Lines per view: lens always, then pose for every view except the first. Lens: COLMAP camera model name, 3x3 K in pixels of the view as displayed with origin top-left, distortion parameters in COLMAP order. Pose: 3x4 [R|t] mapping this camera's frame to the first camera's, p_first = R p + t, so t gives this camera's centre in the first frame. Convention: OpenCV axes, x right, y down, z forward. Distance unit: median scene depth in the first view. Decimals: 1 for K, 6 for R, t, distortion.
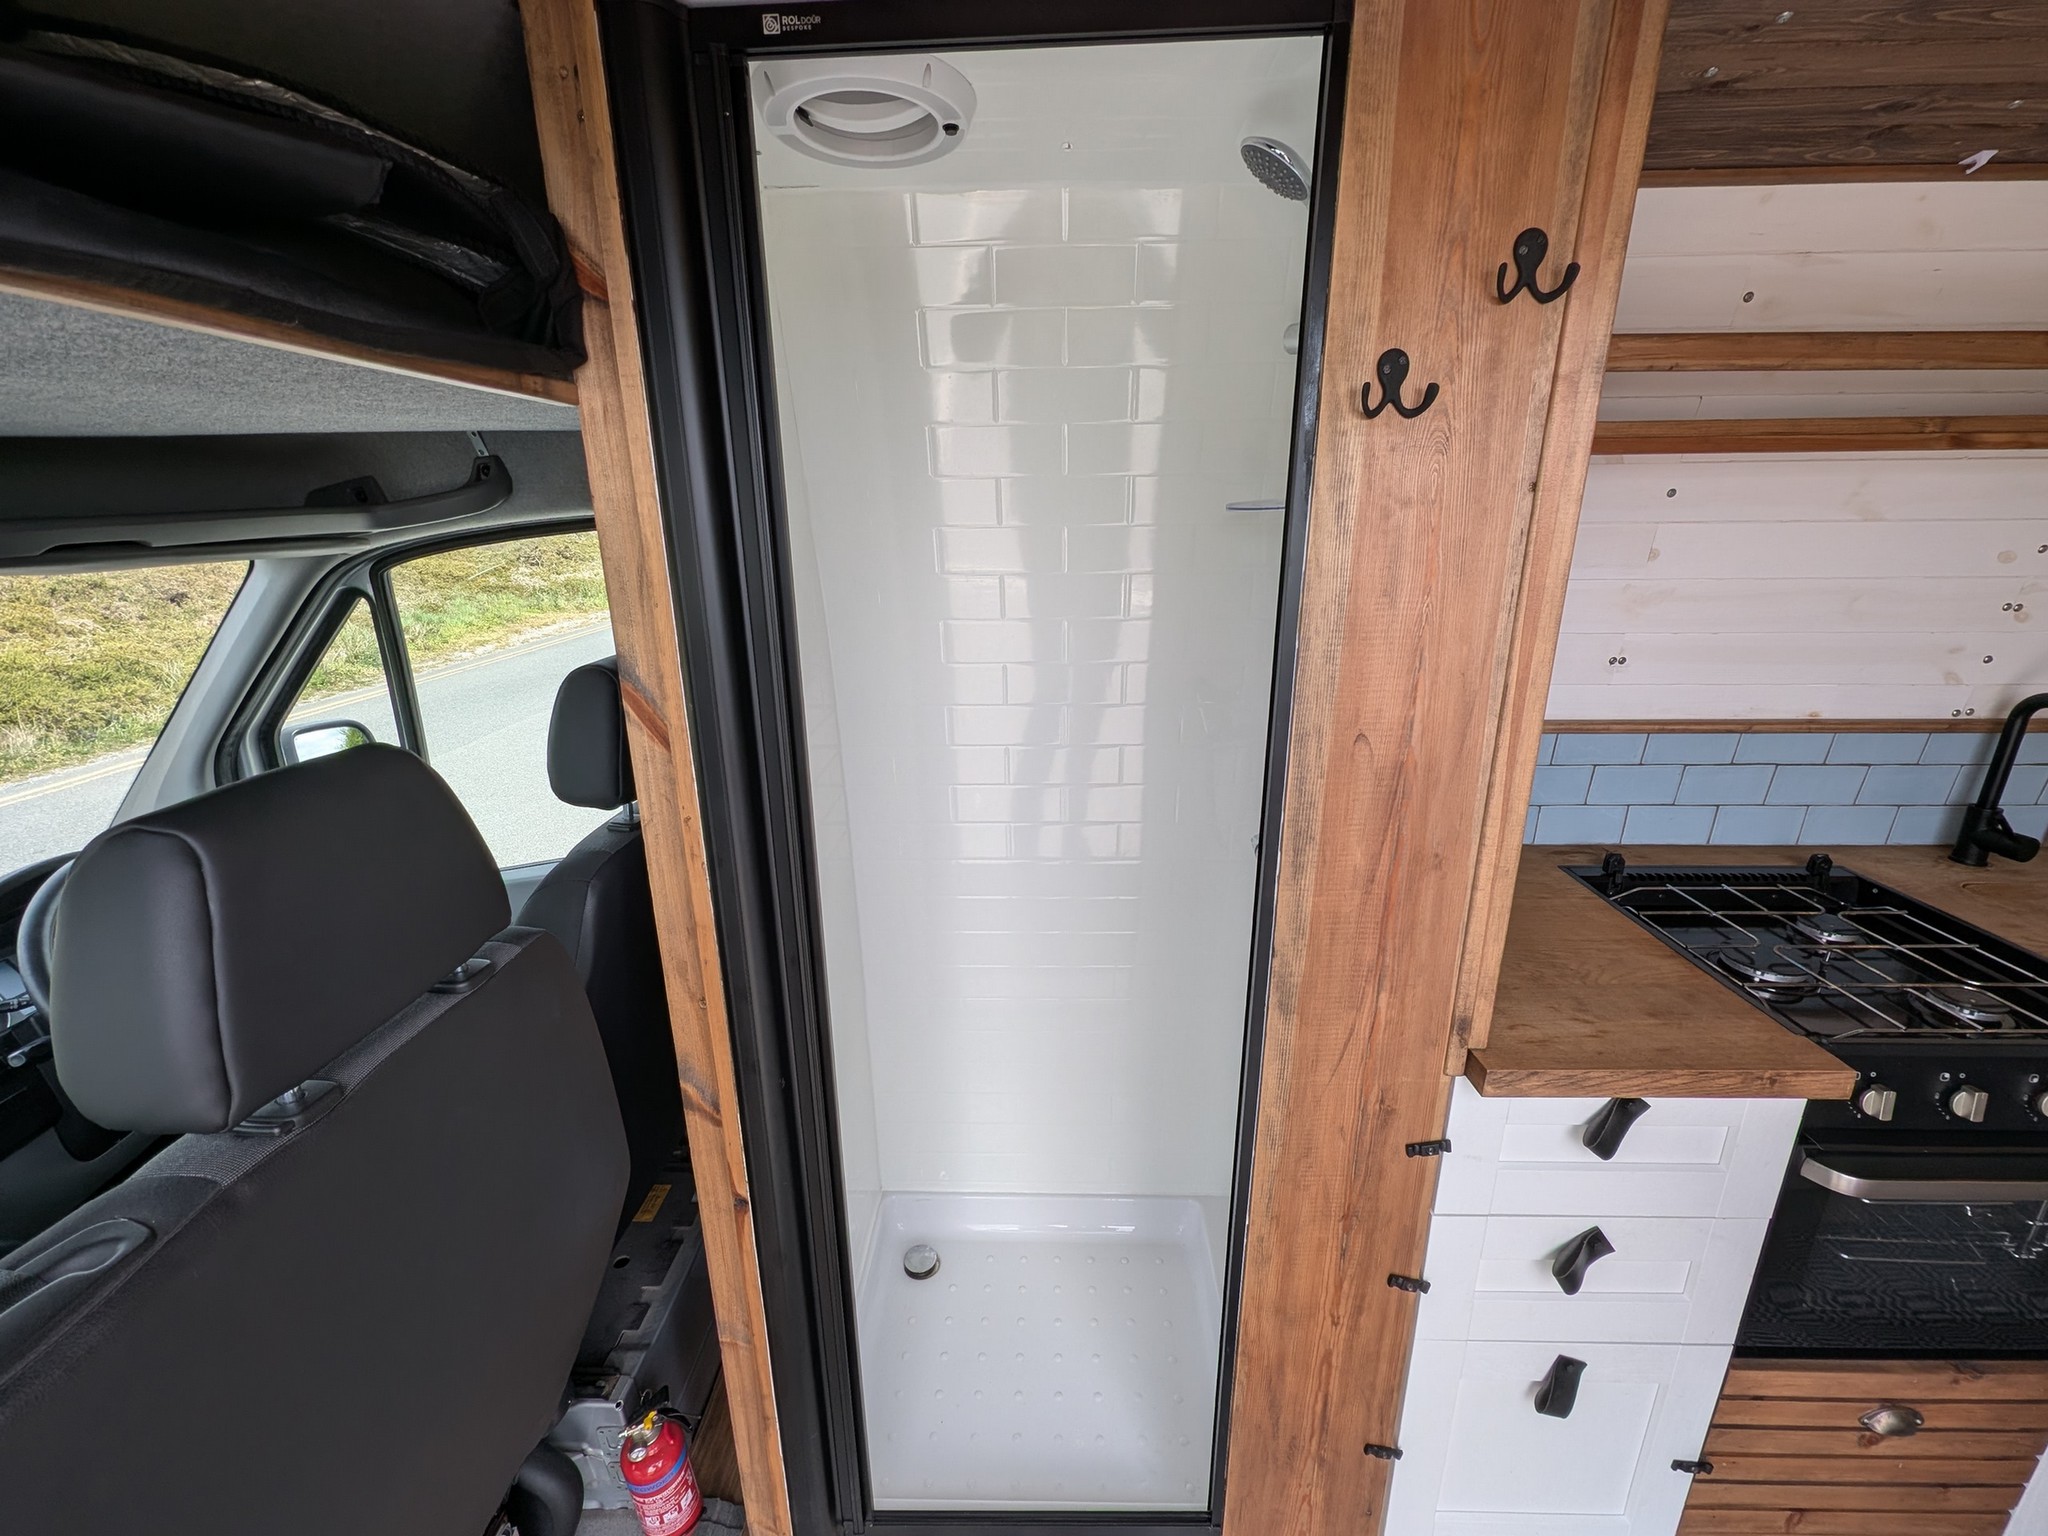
lens RADIAL K [[842.4, 0, 1030.0], [0, 842.4, 766.2], [0, 0, 1]] dist [0.002461, 0.000504]
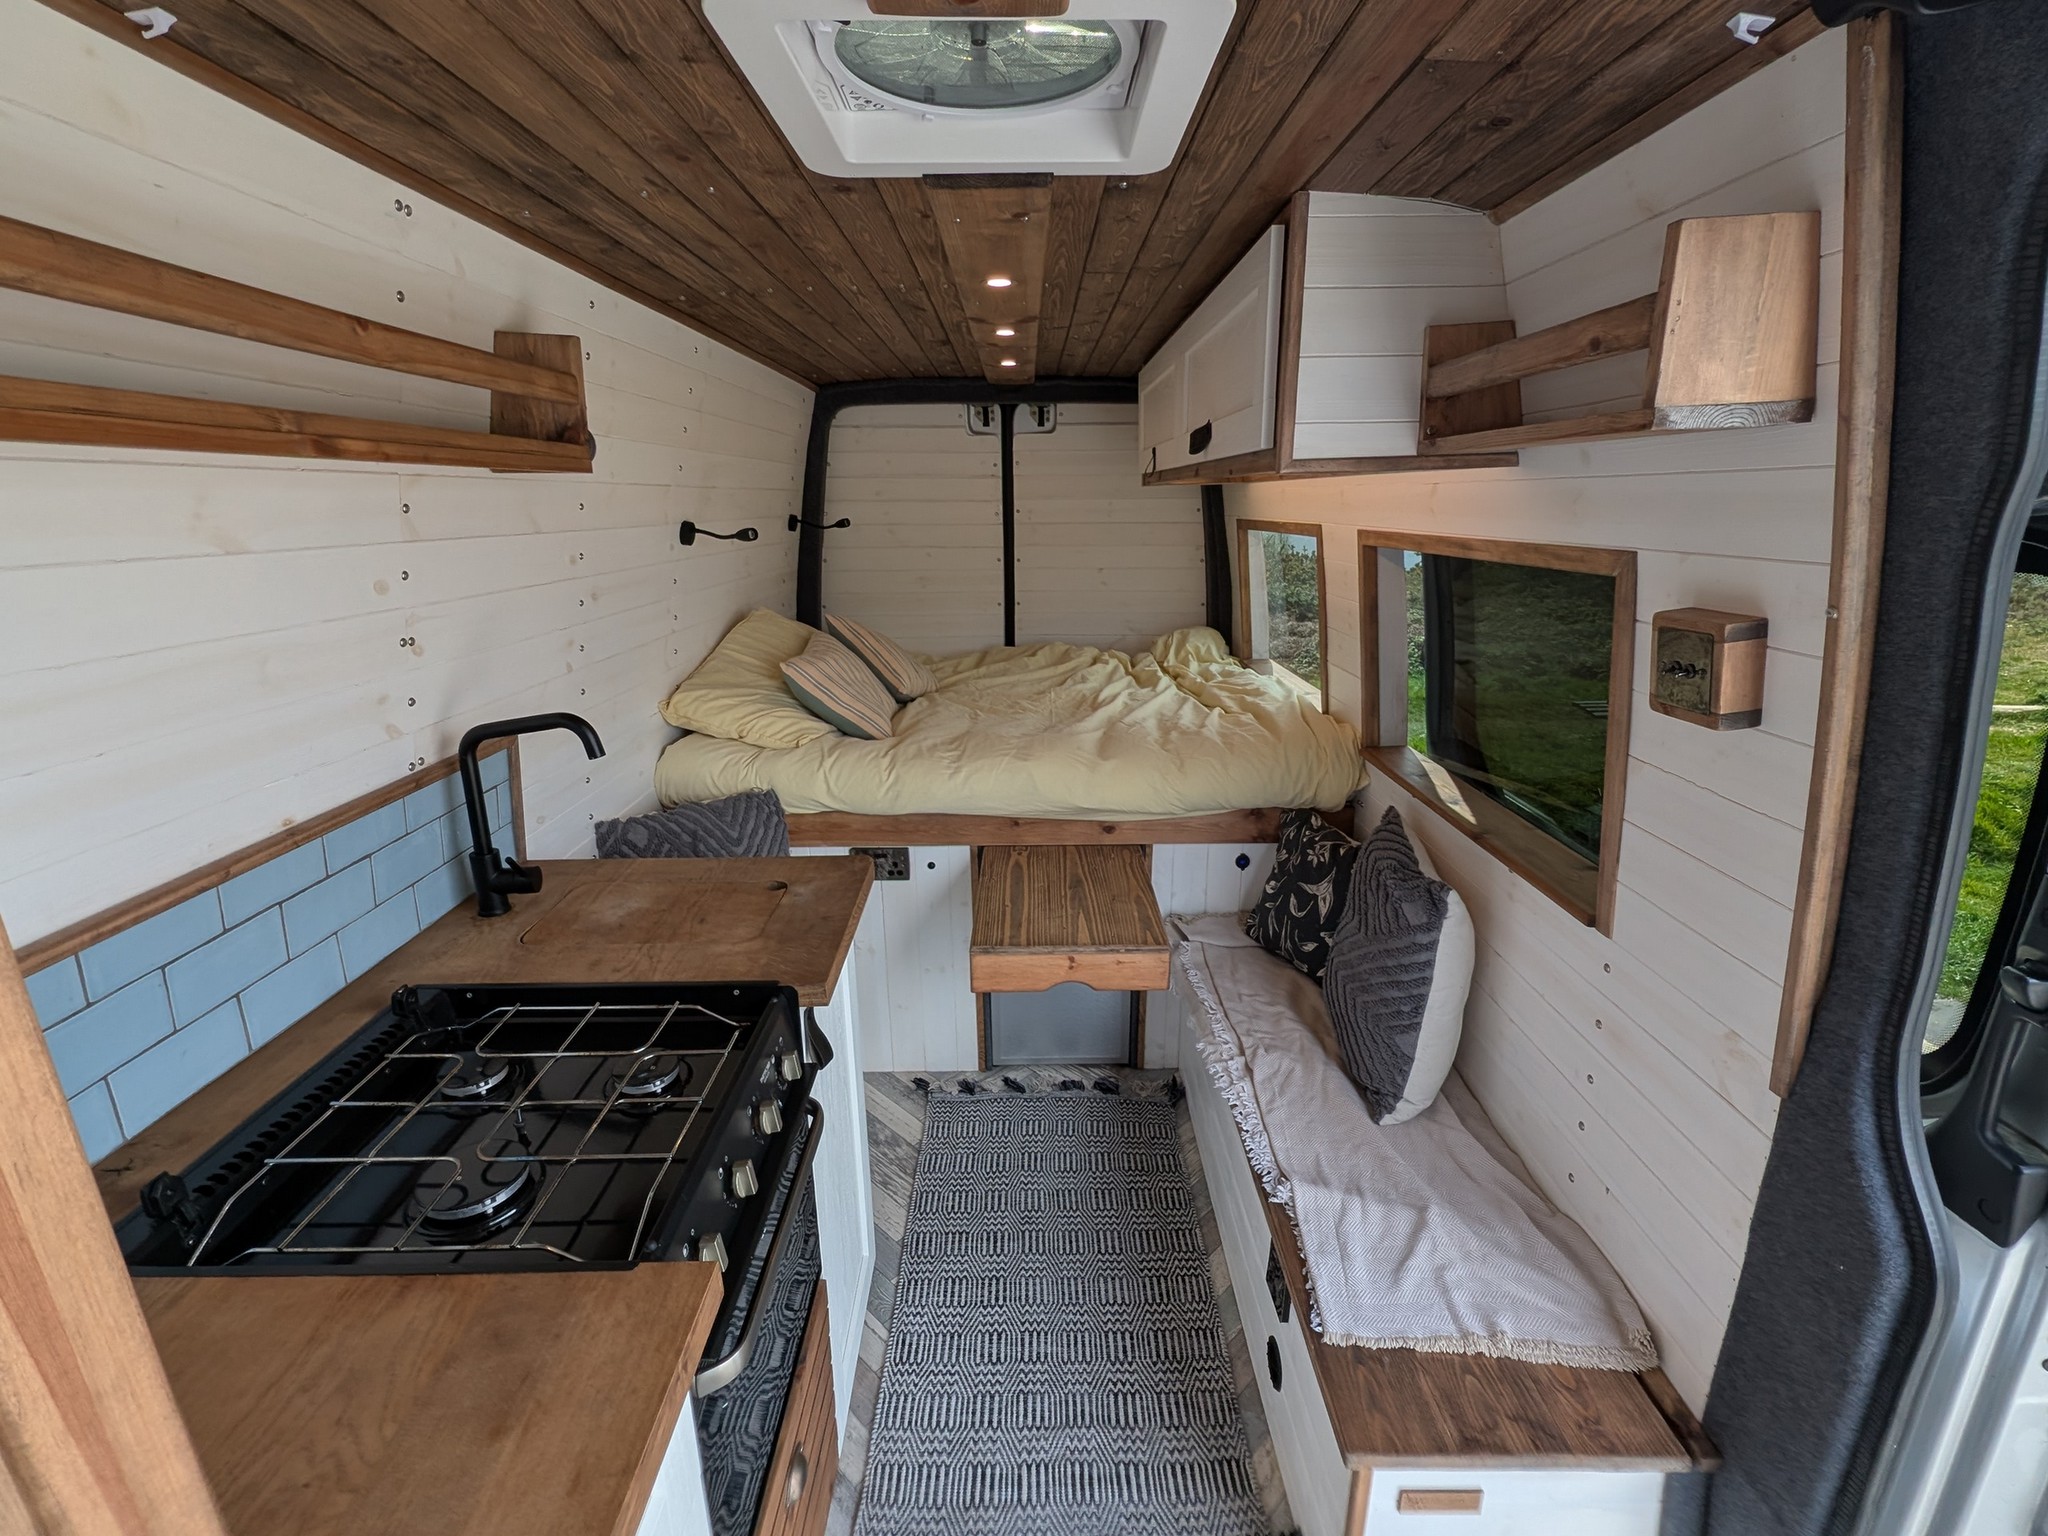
lens RADIAL K [[912.1, 0, 1033.8], [0, 912.1, 768.8], [0, 0, 1]] dist [0.000325, -0.000752]
pose [[-0.033276, -0.273678, 0.961246, 0.260604], [0.299261, 0.914923, 0.270849, -0.173761], [-0.953591, 0.296676, 0.051456, 0.498273]]
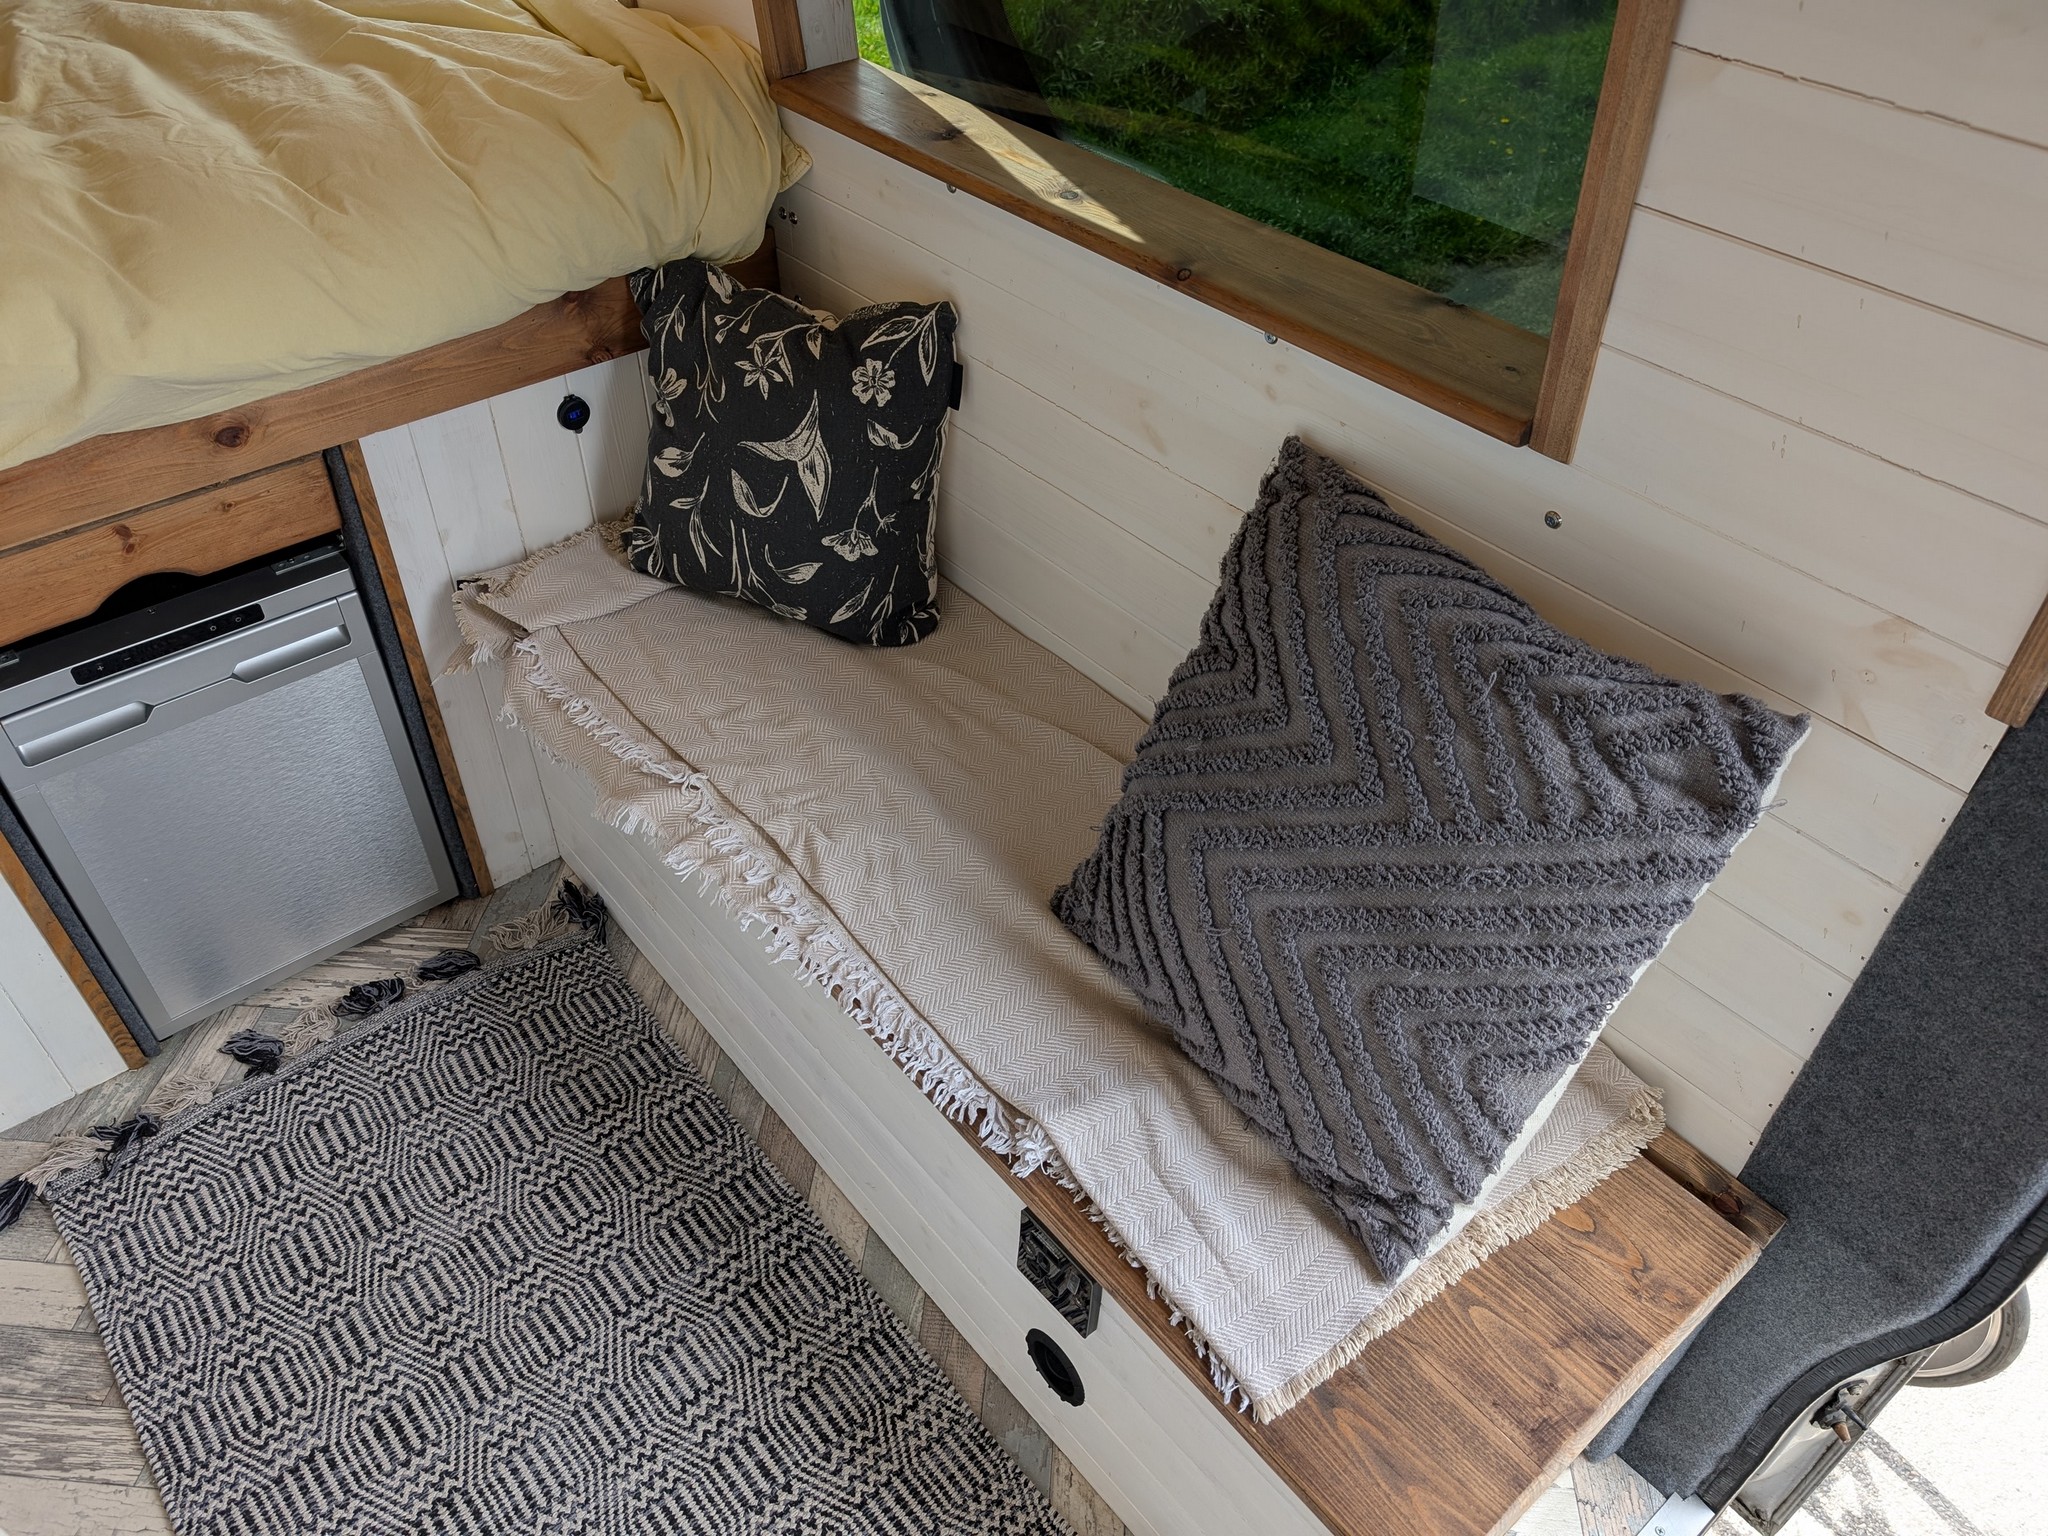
lens RADIAL K [[1425.9, 0, 1021.0], [0, 1425.9, 790.7], [0, 0, 1]] dist [0.000255, 0.007158]
pose [[-0.667362, -0.505105, 0.547262, 1.004711], [0.204231, 0.582546, 0.786721, -0.073447], [-0.716182, 0.636796, -0.285611, 0.545594]]
